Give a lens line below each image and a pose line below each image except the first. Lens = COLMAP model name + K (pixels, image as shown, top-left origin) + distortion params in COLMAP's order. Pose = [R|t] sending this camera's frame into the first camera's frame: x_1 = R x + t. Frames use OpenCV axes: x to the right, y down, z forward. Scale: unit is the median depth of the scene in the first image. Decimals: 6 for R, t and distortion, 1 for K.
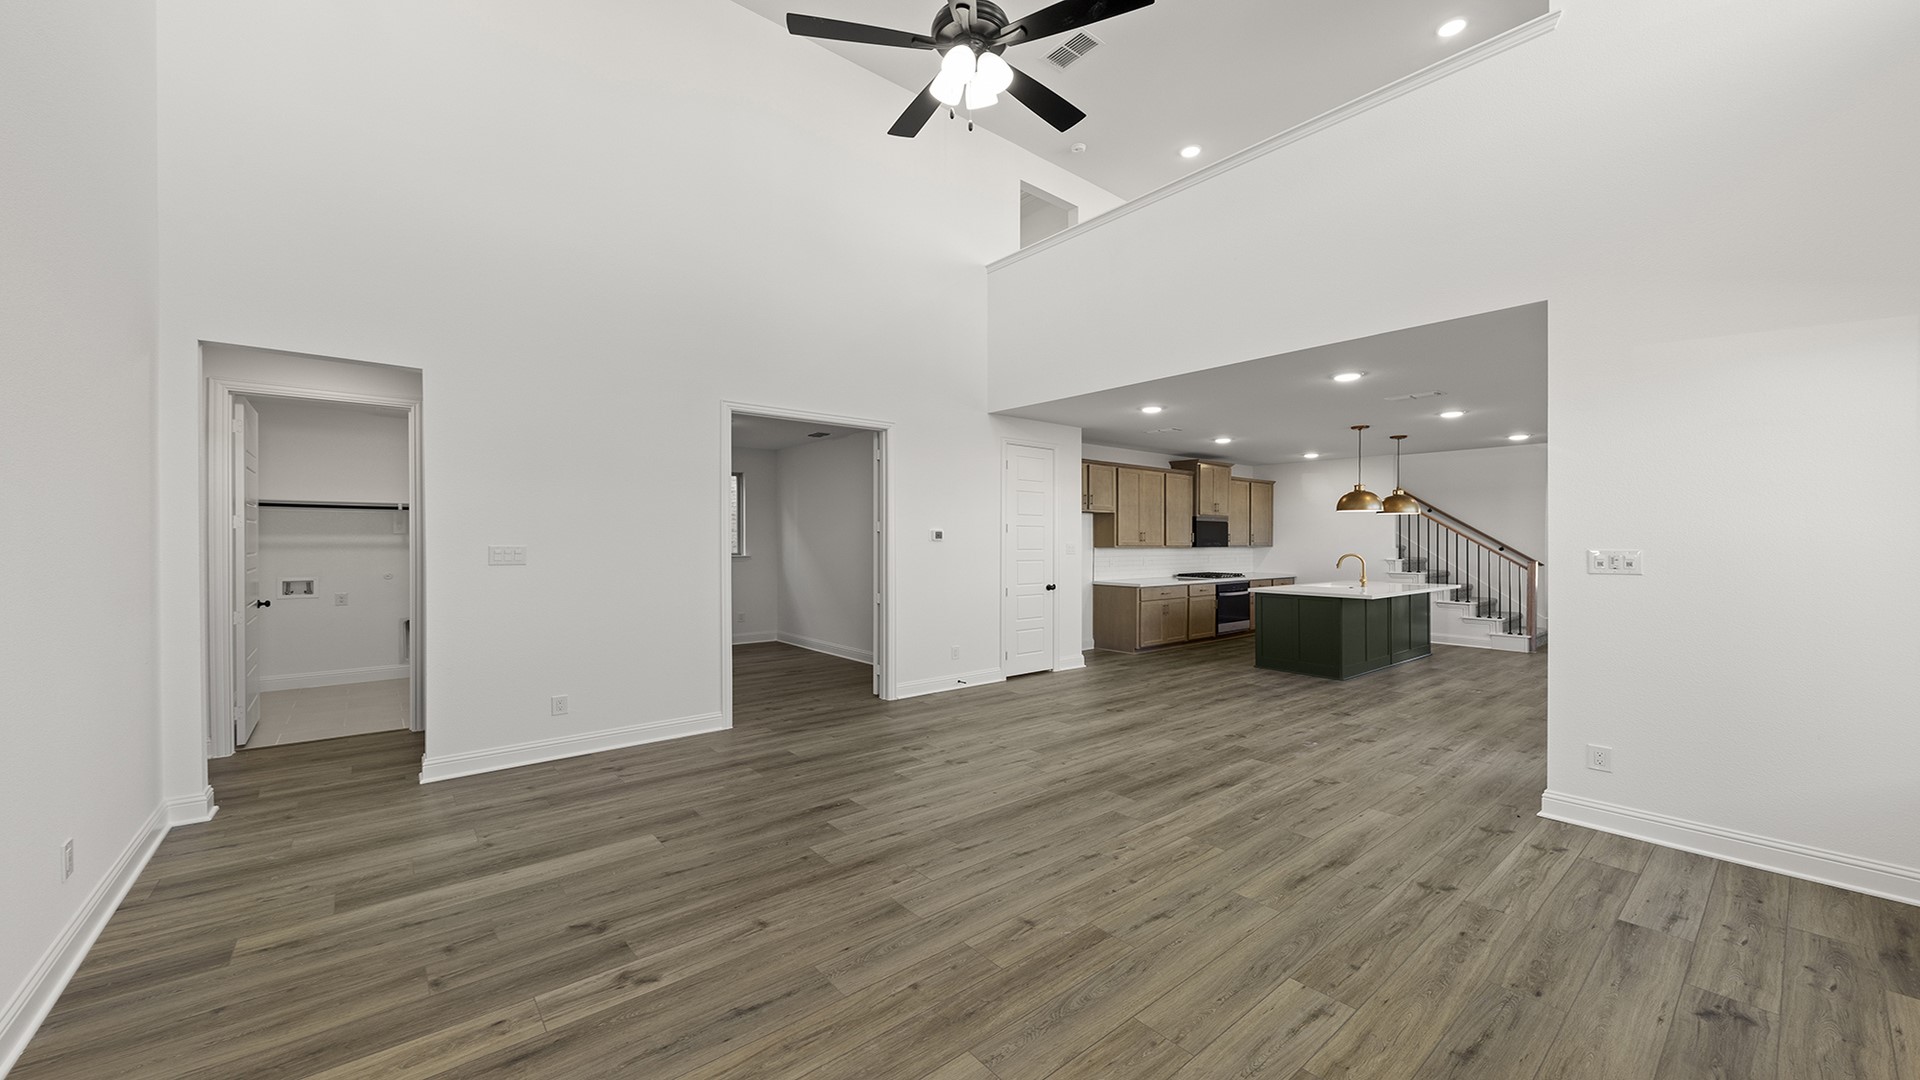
lens RADIAL K [[716.1, 0, 960.0], [0, 716.1, 540.0], [0, 0, 1]] dist [-0.000326, -0.000087]
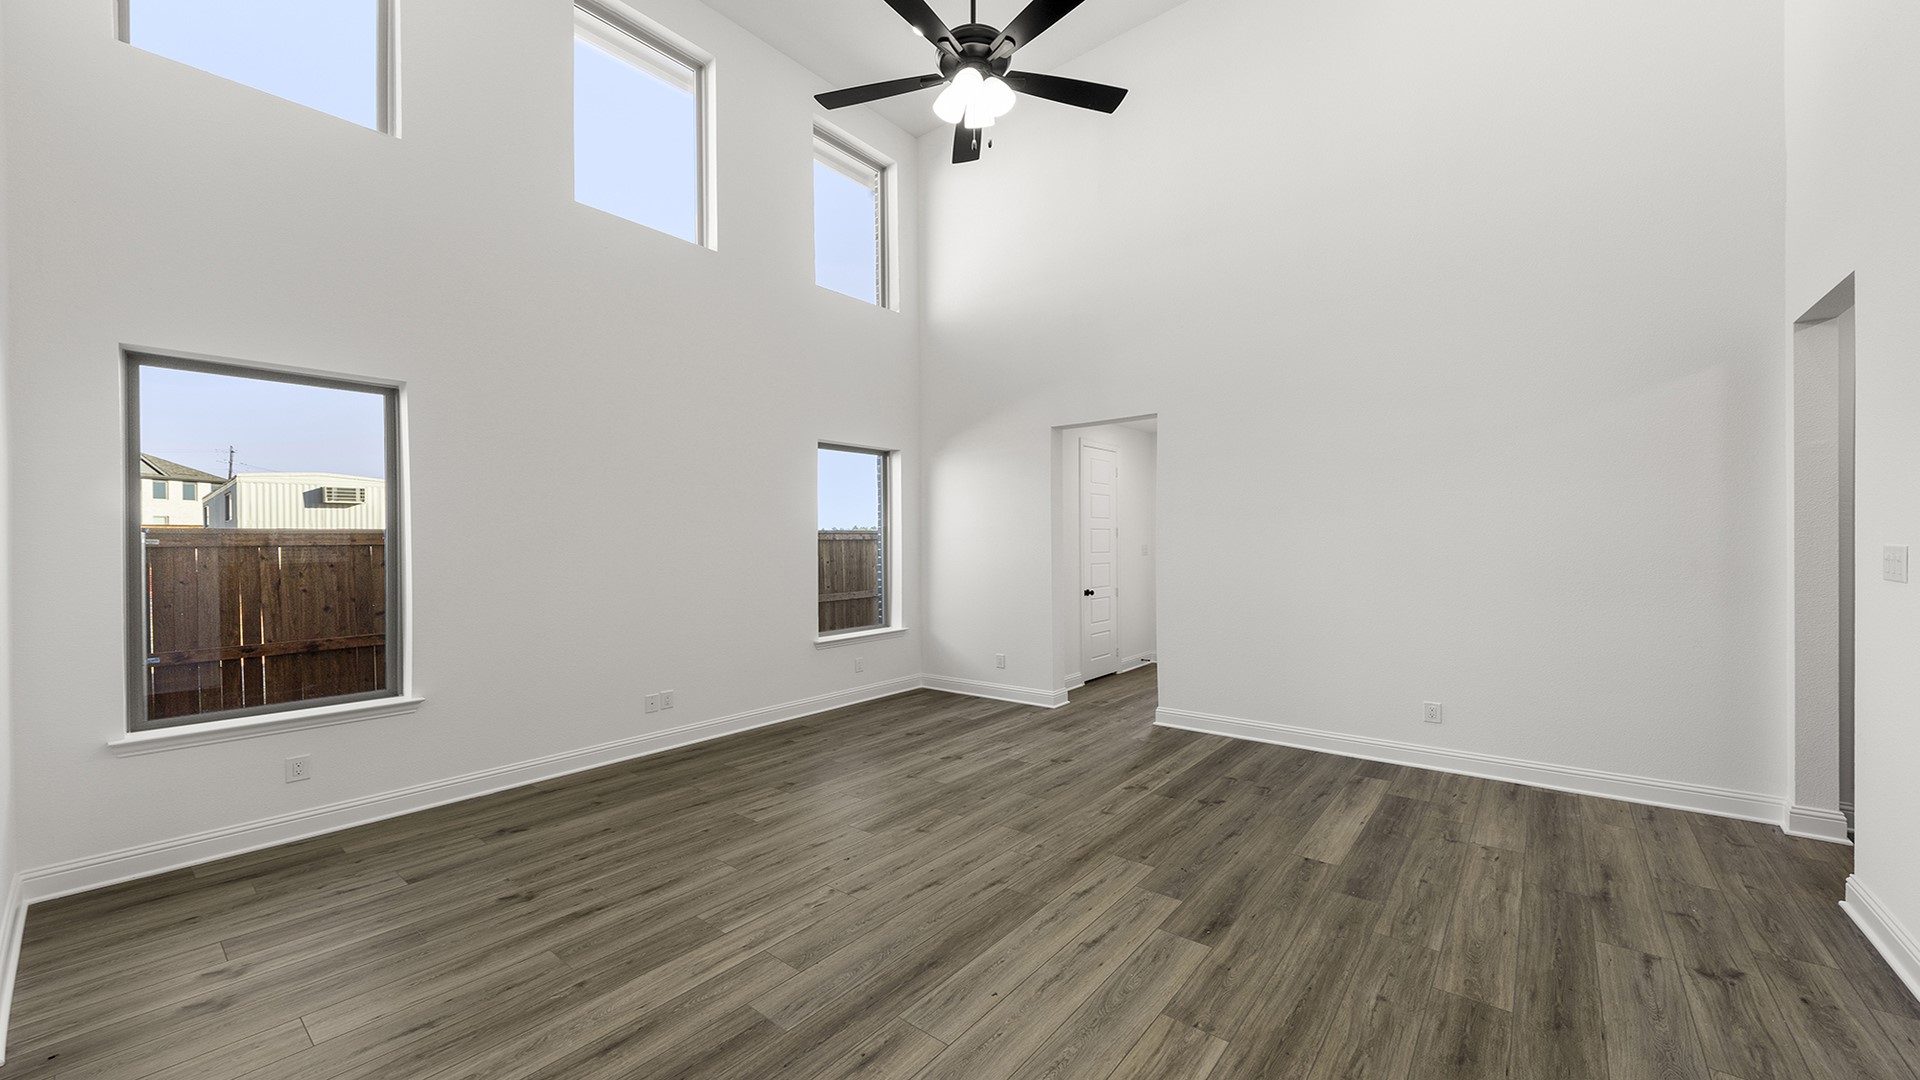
lens RADIAL K [[716.1, 0, 960.0], [0, 716.1, 540.0], [0, 0, 1]] dist [-0.000326, -0.000087]
pose [[-0.983539, 0.008356, -0.180501, 0.224142], [0.009572, 0.999937, -0.005865, -0.002855], [0.180441, -0.007497, -0.983557, 1.997647]]
